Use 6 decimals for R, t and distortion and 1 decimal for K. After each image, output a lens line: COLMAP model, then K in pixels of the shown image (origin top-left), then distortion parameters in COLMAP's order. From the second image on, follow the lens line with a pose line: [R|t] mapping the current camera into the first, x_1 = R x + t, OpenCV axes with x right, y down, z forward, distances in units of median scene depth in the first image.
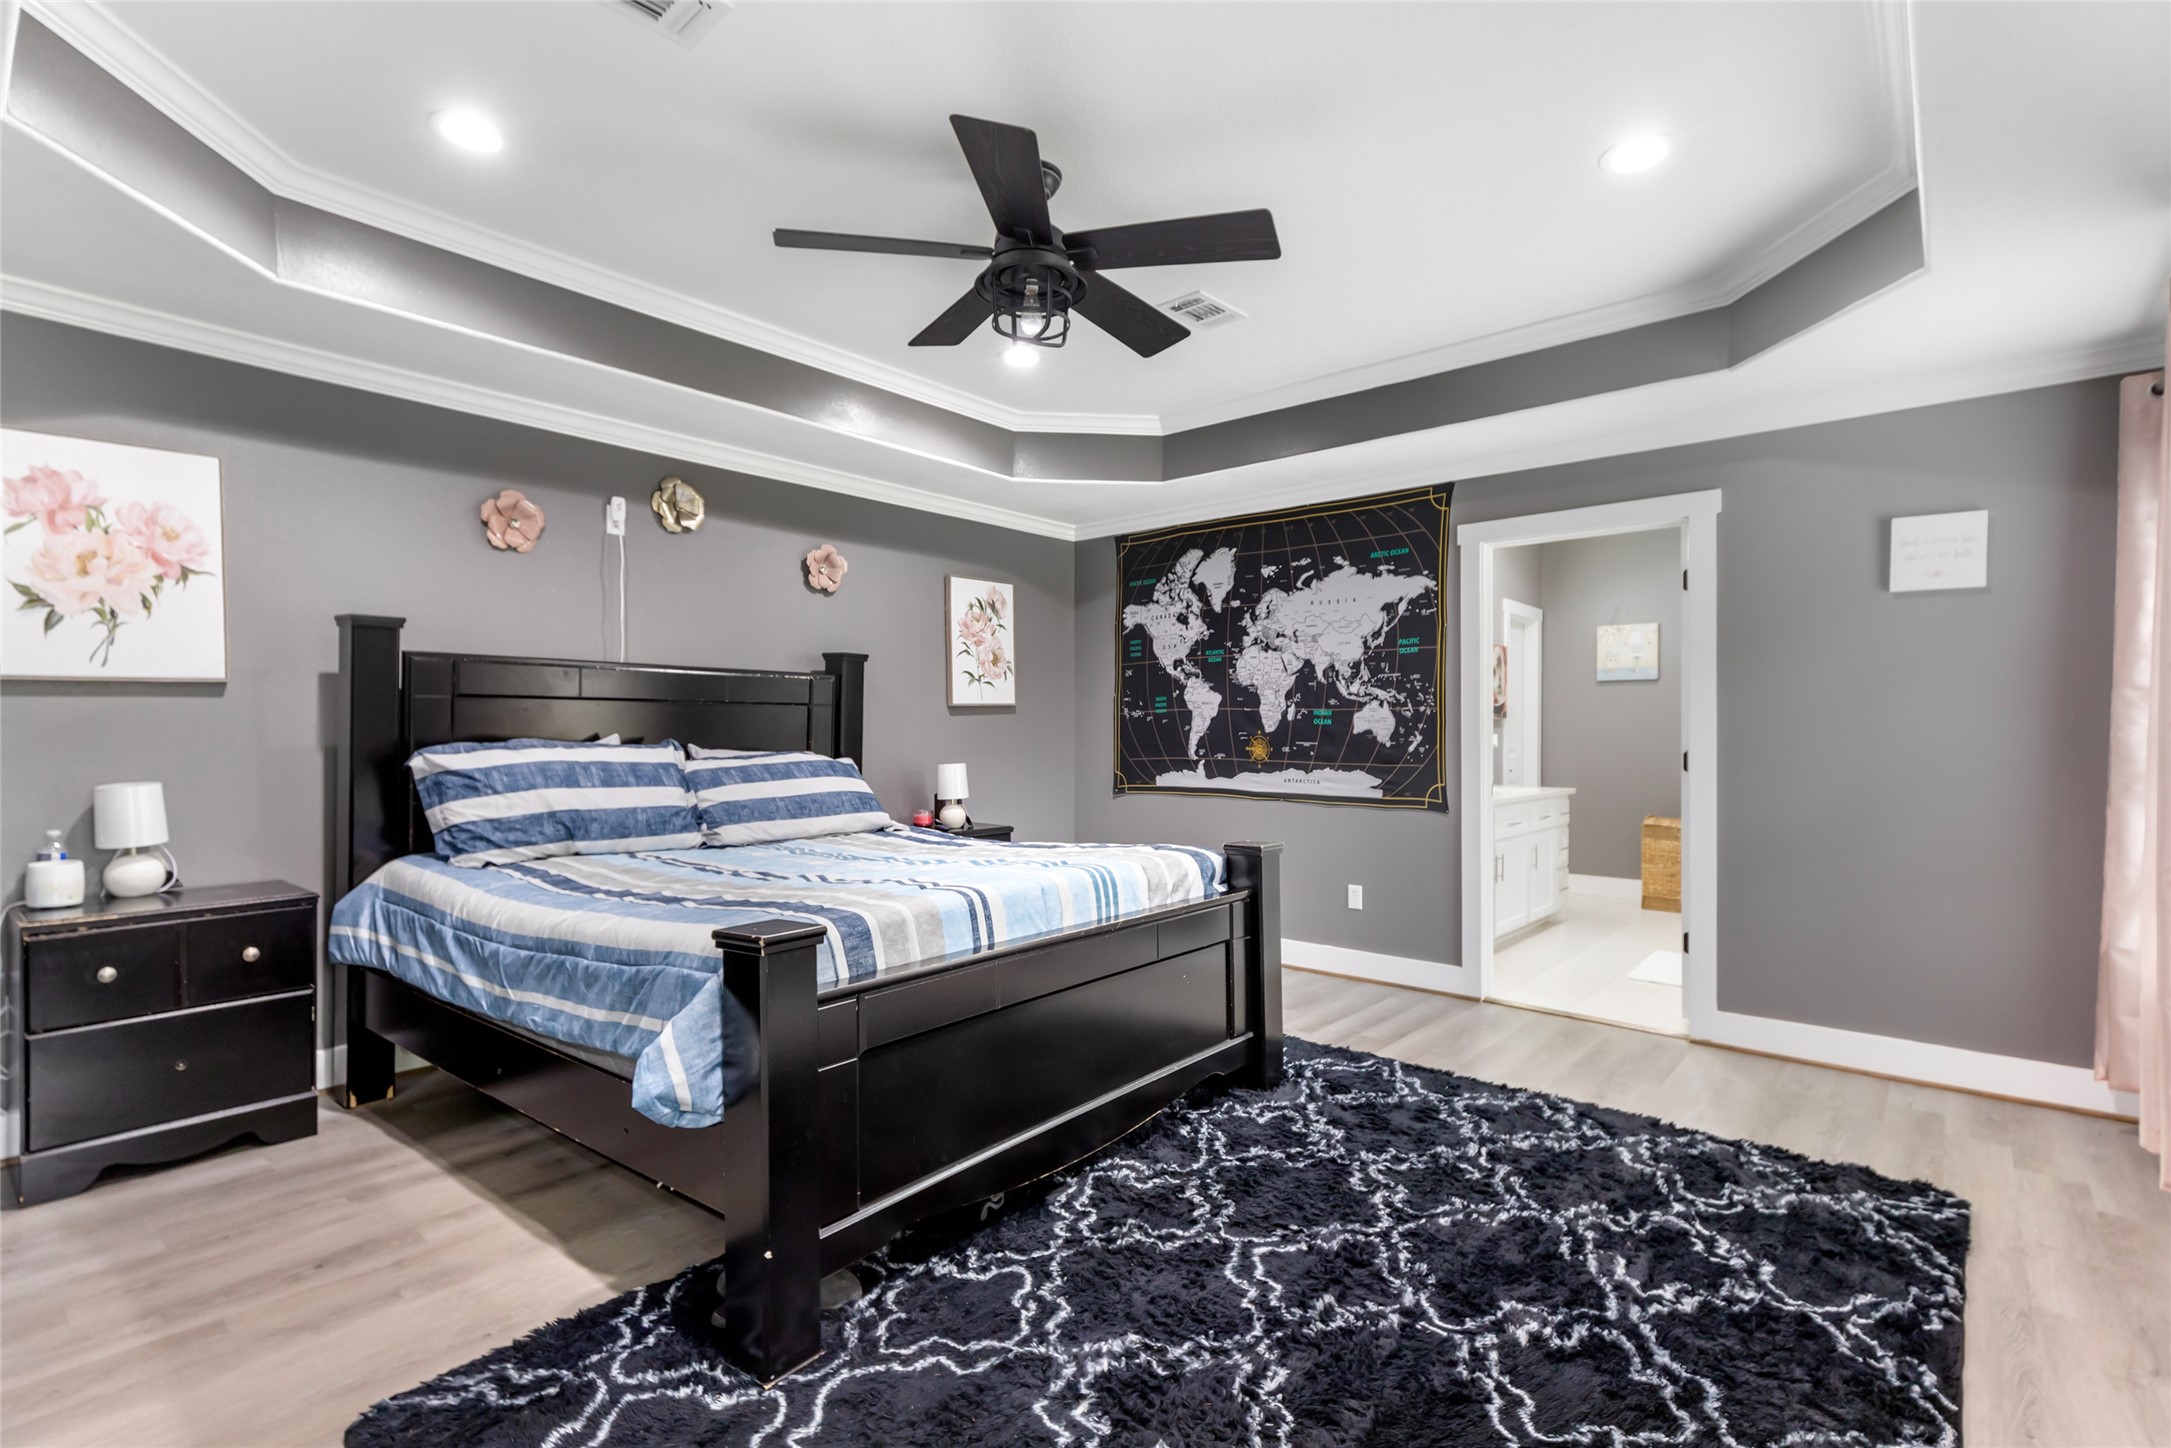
lens RADIAL K [[1004.2, 0, 1086.7], [0, 1004.2, 728.4], [0, 0, 1]] dist [0.009683, 0.000111]
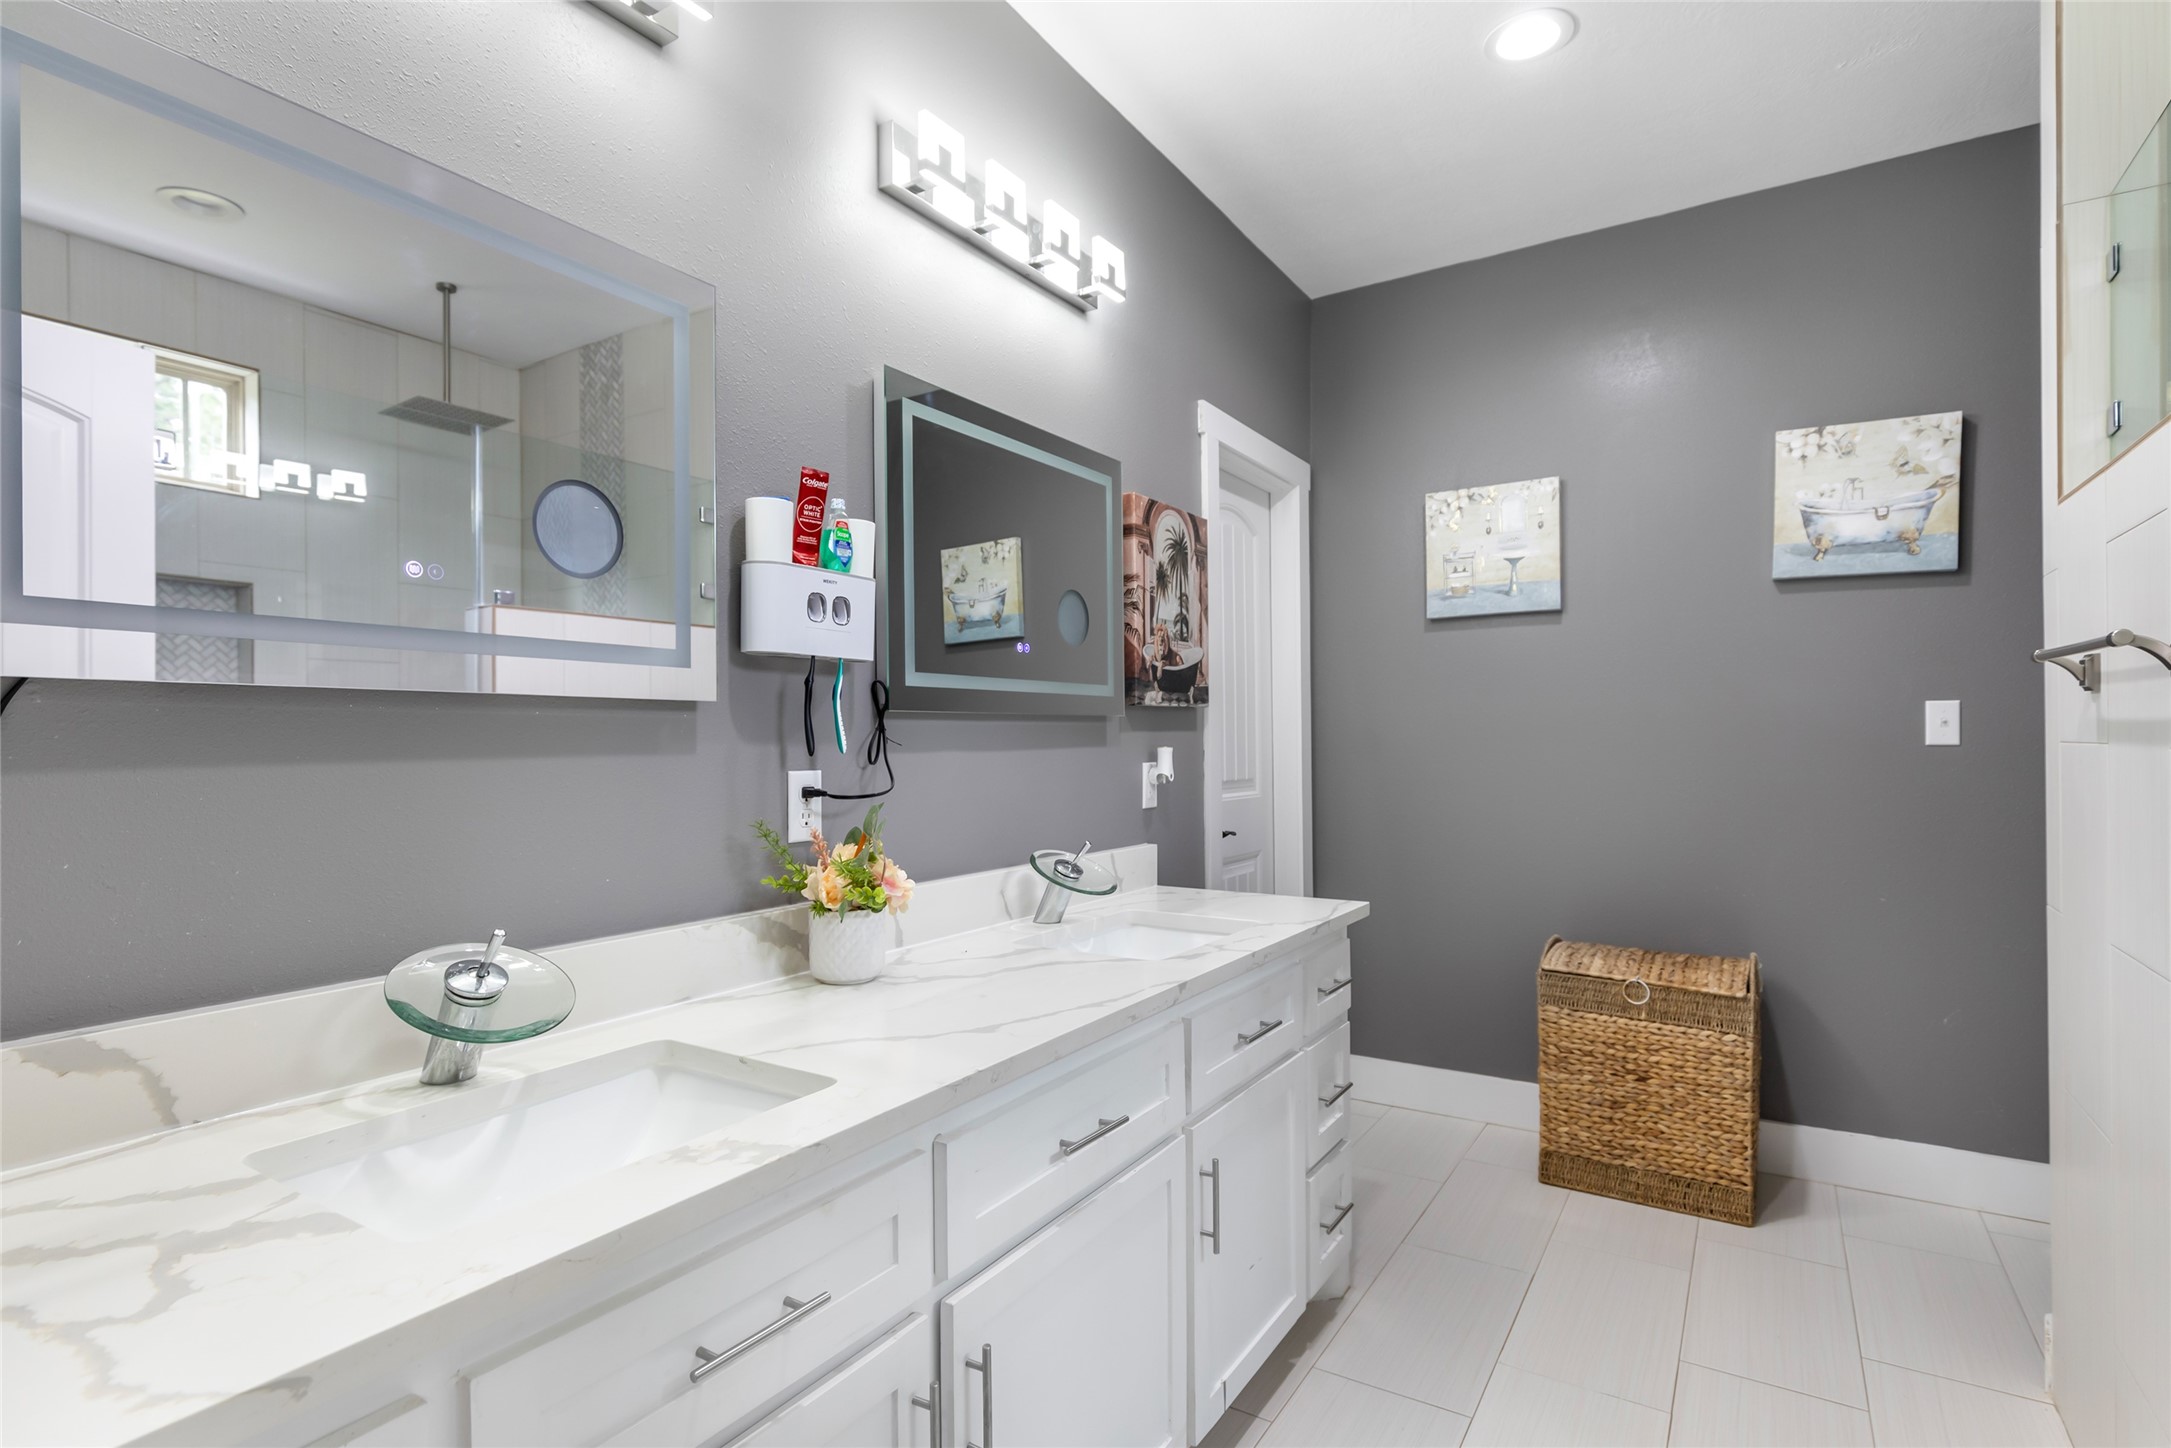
lens RADIAL K [[1052.3, 0, 1085.5], [0, 1052.3, 724.0], [0, 0, 1]] dist [0.000483, 0.000024]
pose [[0.989361, -0.009880, 0.145147, 0.301623], [0.011788, 0.999855, -0.012292, 0.002232], [-0.145005, 0.013872, 0.989334, 0.586568]]
